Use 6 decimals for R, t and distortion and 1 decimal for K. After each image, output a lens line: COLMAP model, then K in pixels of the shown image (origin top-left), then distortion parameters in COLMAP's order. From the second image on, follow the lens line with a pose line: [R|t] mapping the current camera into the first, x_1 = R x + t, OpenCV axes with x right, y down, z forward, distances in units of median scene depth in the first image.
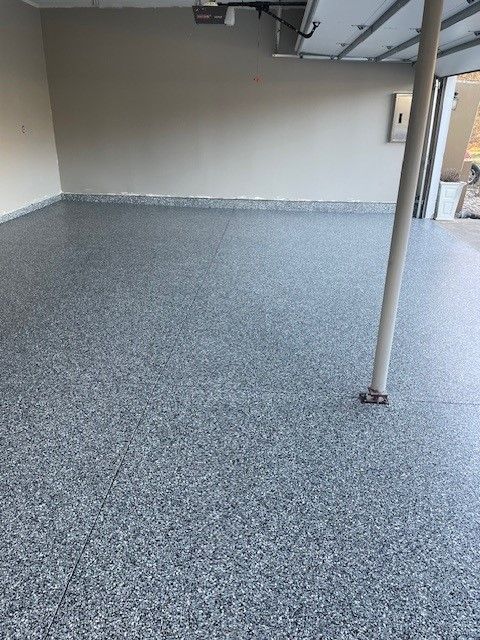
lens RADIAL K [[479.1, 0, 240.0], [0, 479.1, 320.0], [0, 0, 1]] dist [0.048446, -0.074859]
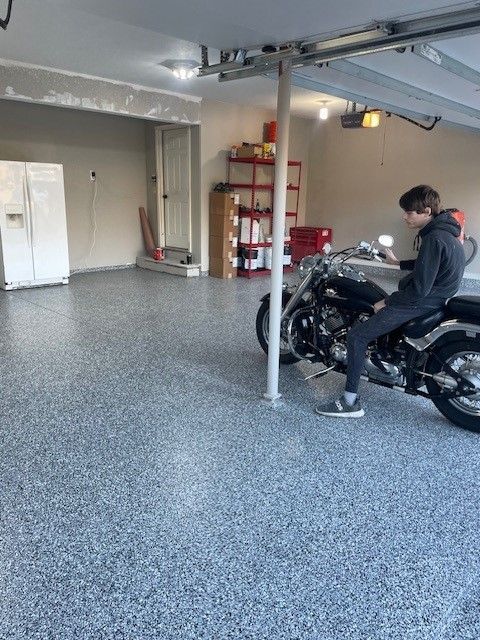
lens RADIAL K [[479.1, 0, 240.0], [0, 479.1, 320.0], [0, 0, 1]] dist [0.048446, -0.074859]
pose [[0.758383, 0.161469, -0.631493, 0.373019], [-0.259200, 0.963642, -0.064885, 0.022426], [0.598056, 0.212891, 0.772662, -0.032186]]
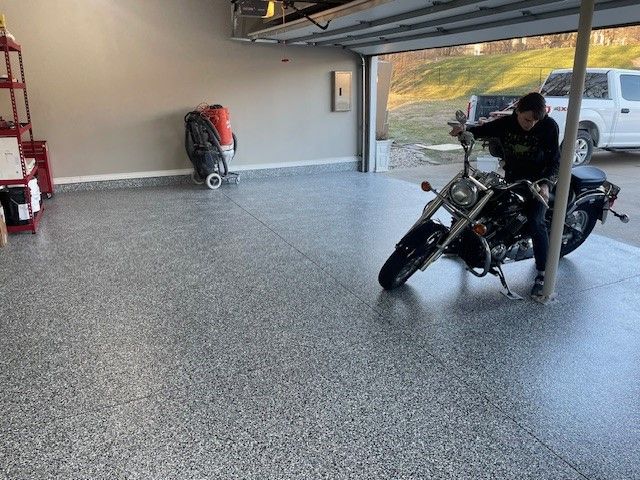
lens RADIAL K [[479.1, 0, 314.8], [0, 479.1, 235.6], [0, 0, 1]] dist [0.048446, -0.074859]
pose [[0.879982, -0.164146, 0.445744, -0.316038], [0.207662, 0.976911, -0.050216, -0.027962], [-0.427209, 0.136754, 0.893751, 0.022305]]
